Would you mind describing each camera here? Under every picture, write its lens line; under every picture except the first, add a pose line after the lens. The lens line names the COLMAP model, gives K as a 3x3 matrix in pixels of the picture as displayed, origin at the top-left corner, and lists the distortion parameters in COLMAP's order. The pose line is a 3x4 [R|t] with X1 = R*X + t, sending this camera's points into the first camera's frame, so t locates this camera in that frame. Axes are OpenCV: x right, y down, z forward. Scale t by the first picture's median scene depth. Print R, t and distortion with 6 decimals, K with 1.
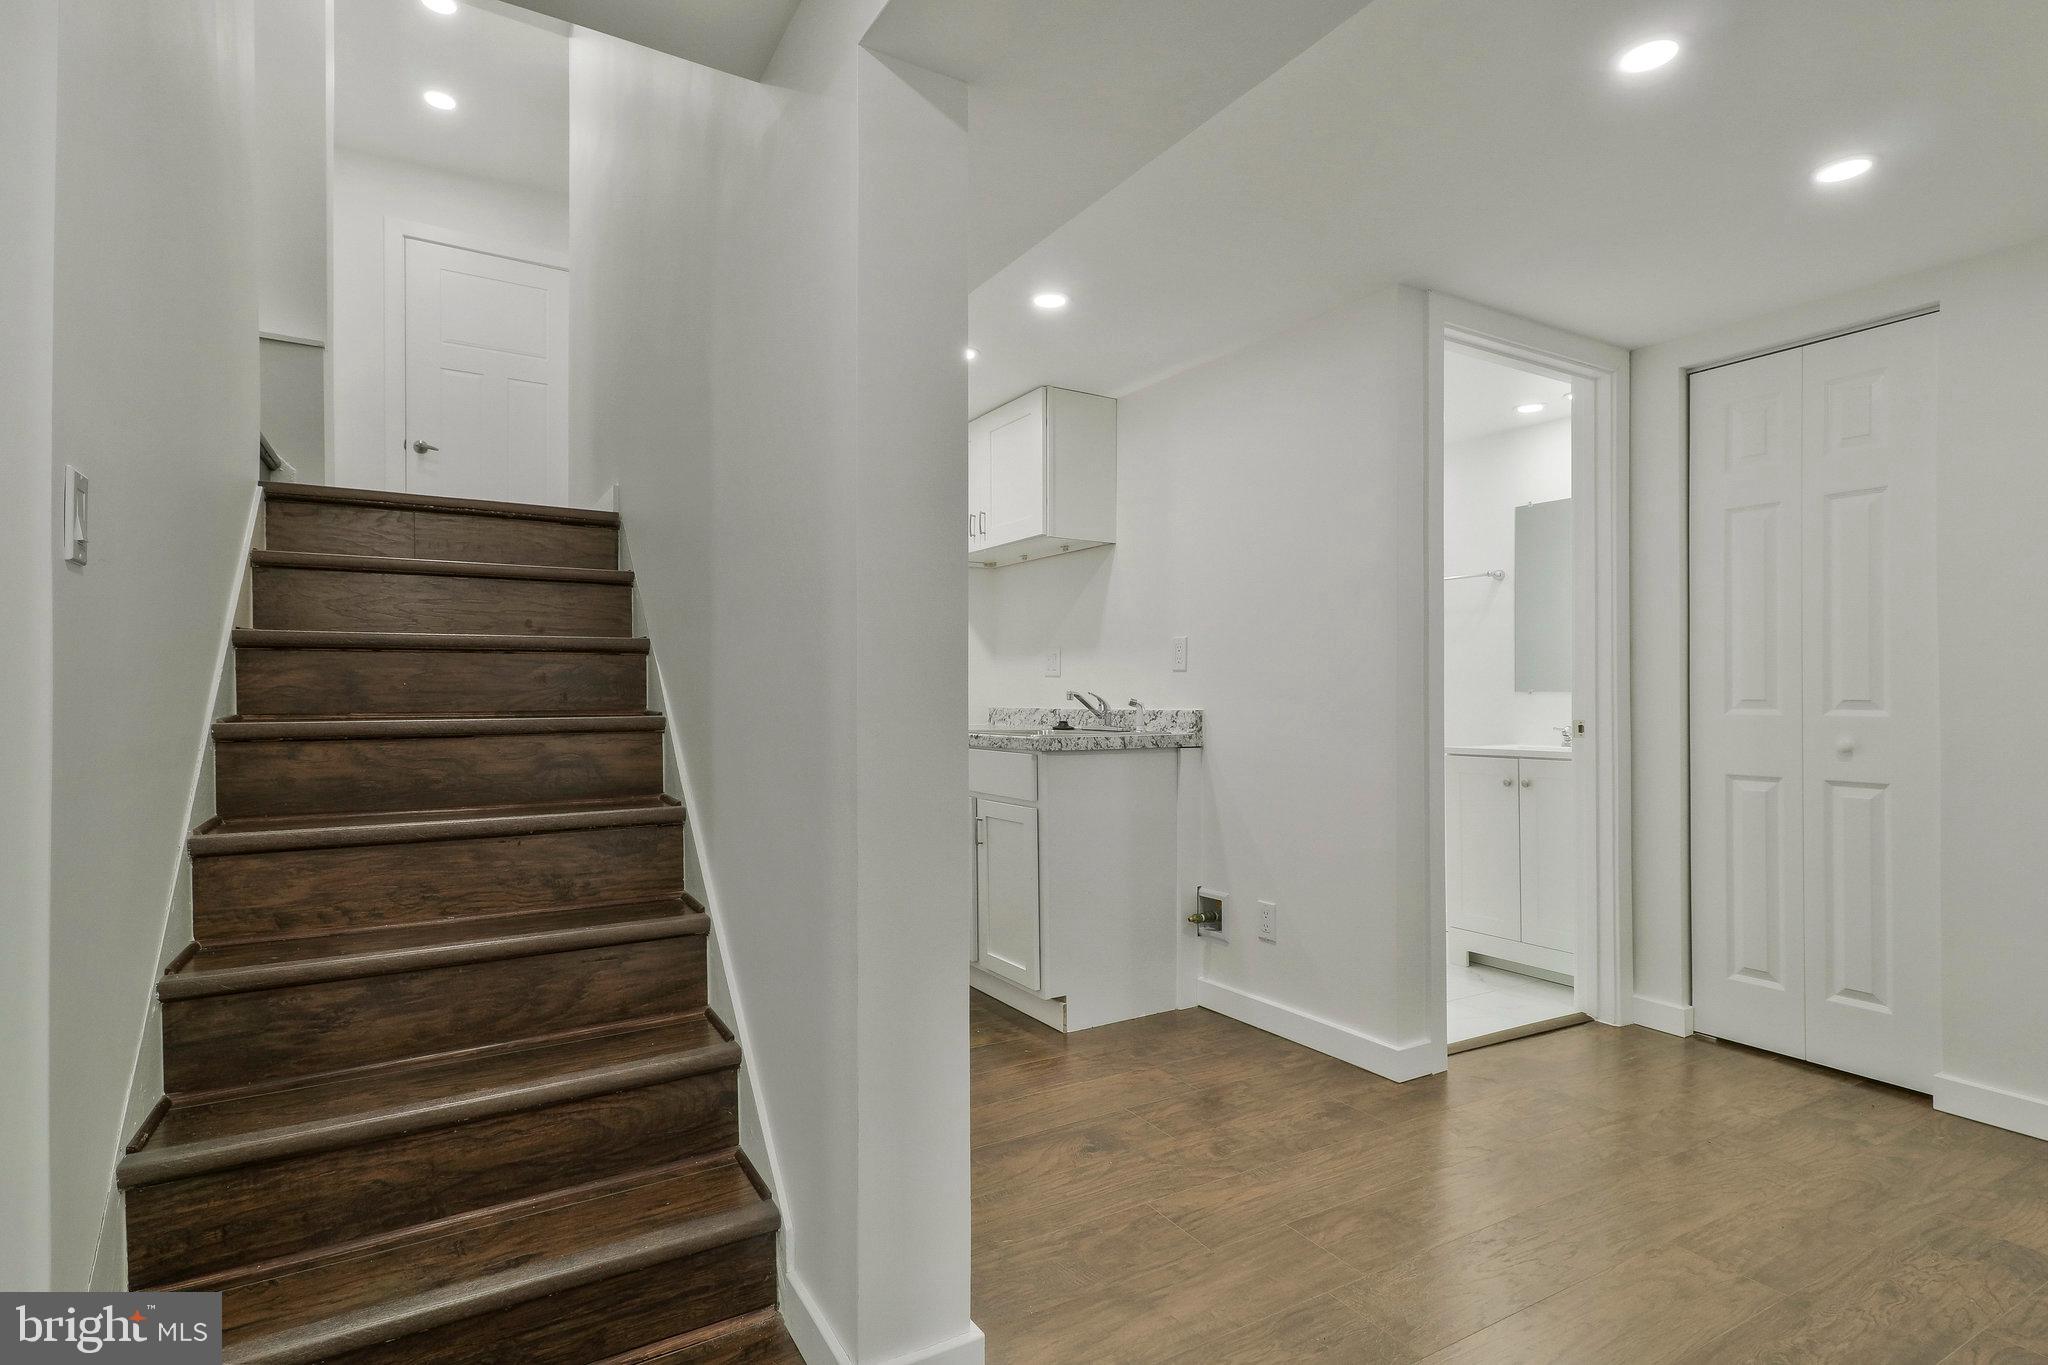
lens RADIAL K [[928.4, 0, 1023.9], [0, 928.4, 689.4], [0, 0, 1]] dist [0.001869, 0.001688]
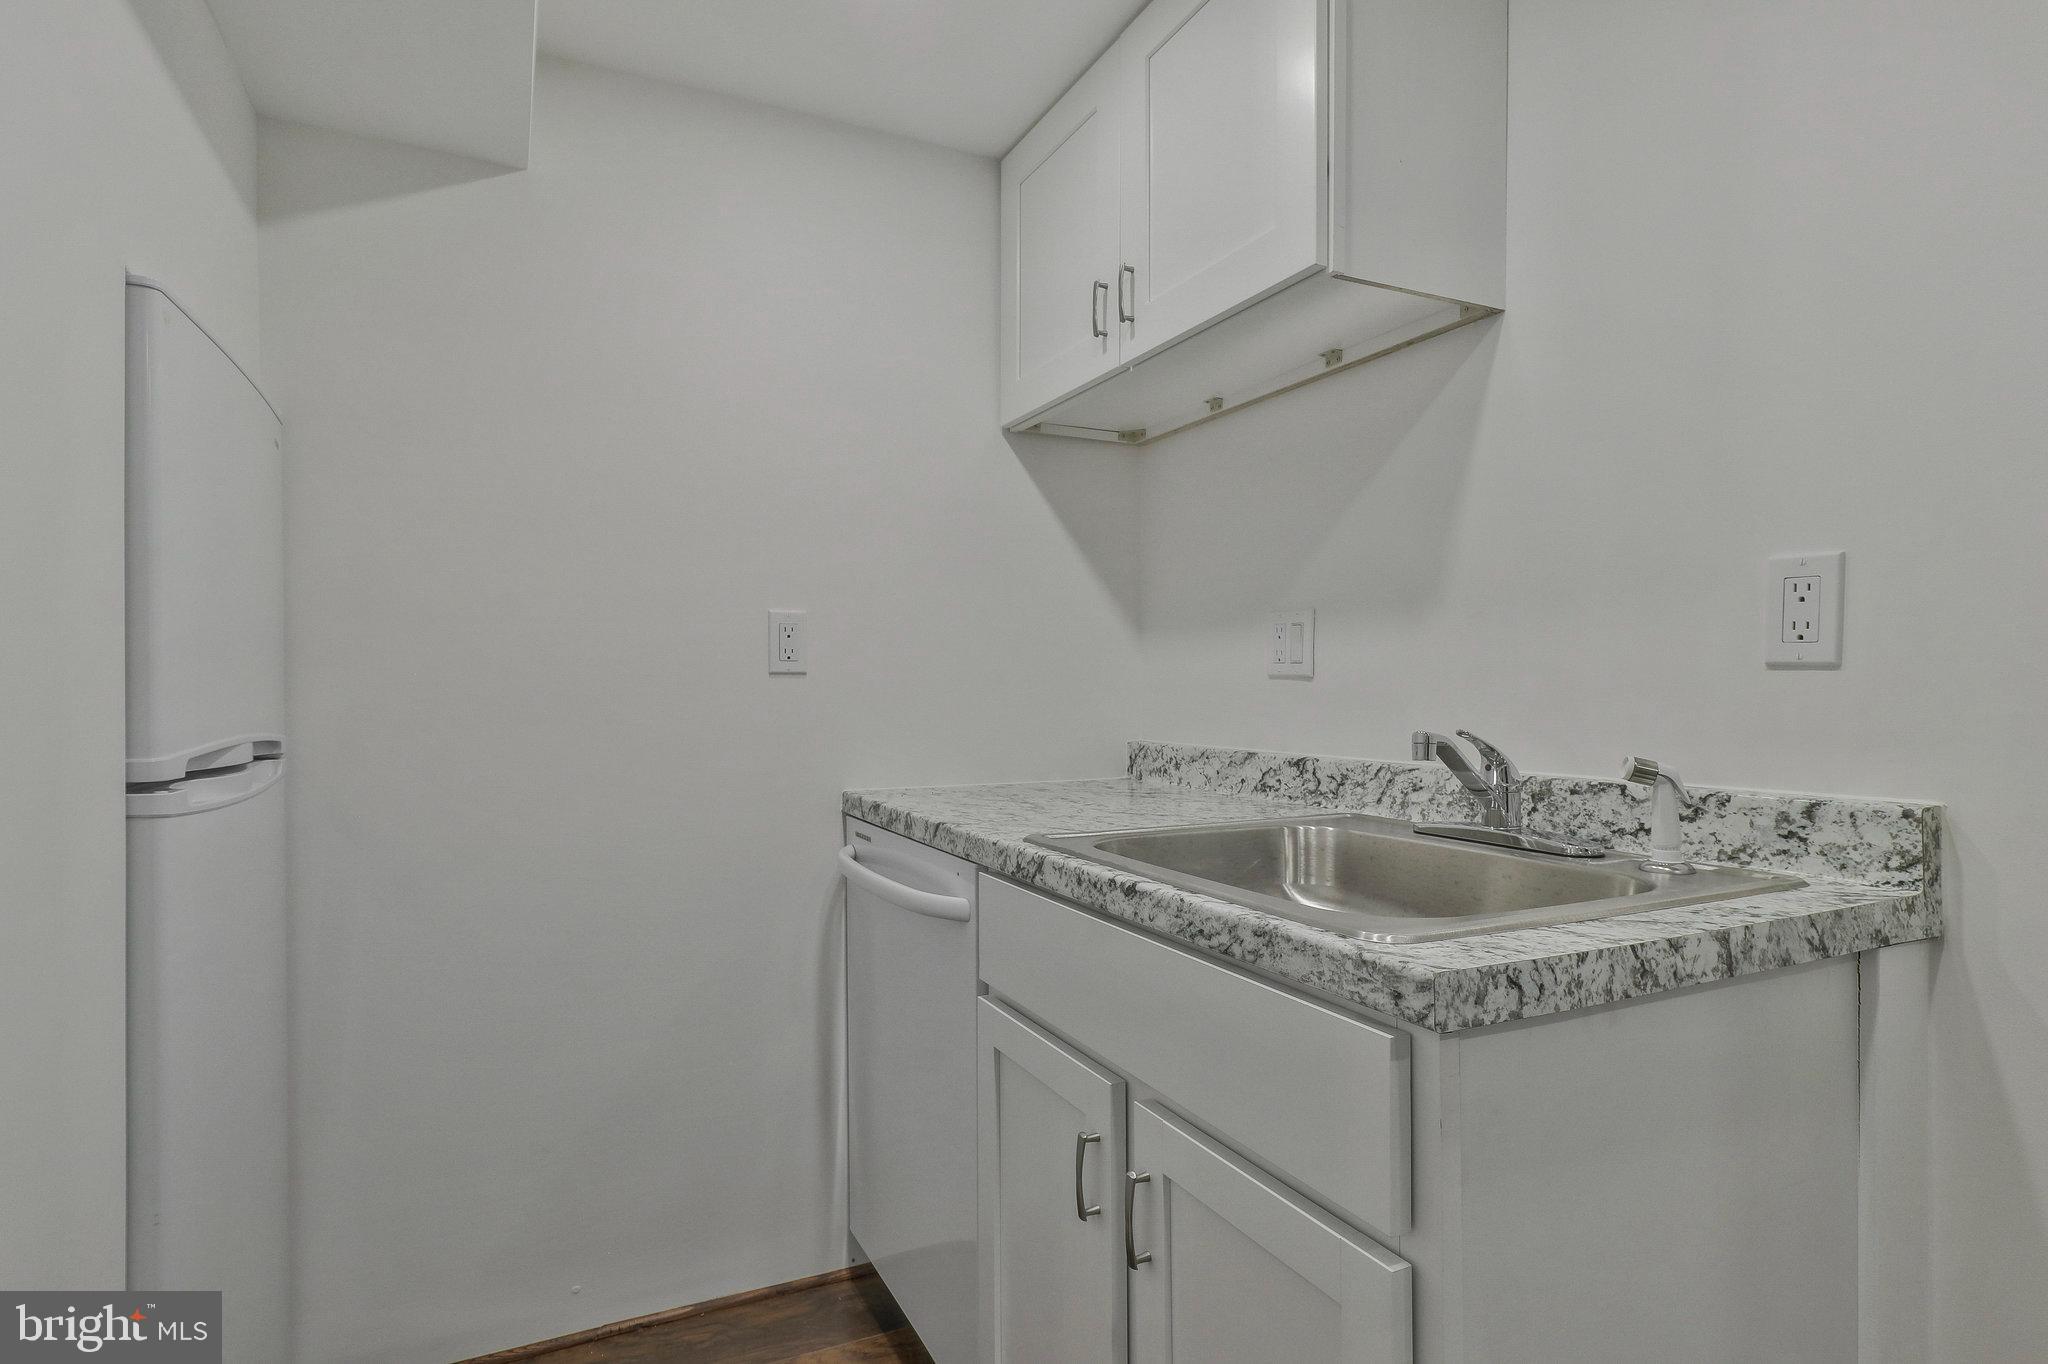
lens RADIAL K [[1061.7, 0, 1019.7], [0, 1061.7, 685.1], [0, 0, 1]] dist [0.001426, -0.000221]
pose [[0.993985, 0.003469, -0.109458, -0.047514], [-0.003253, 0.999992, 0.002146, -0.013853], [0.109465, -0.001777, 0.993989, 0.641195]]
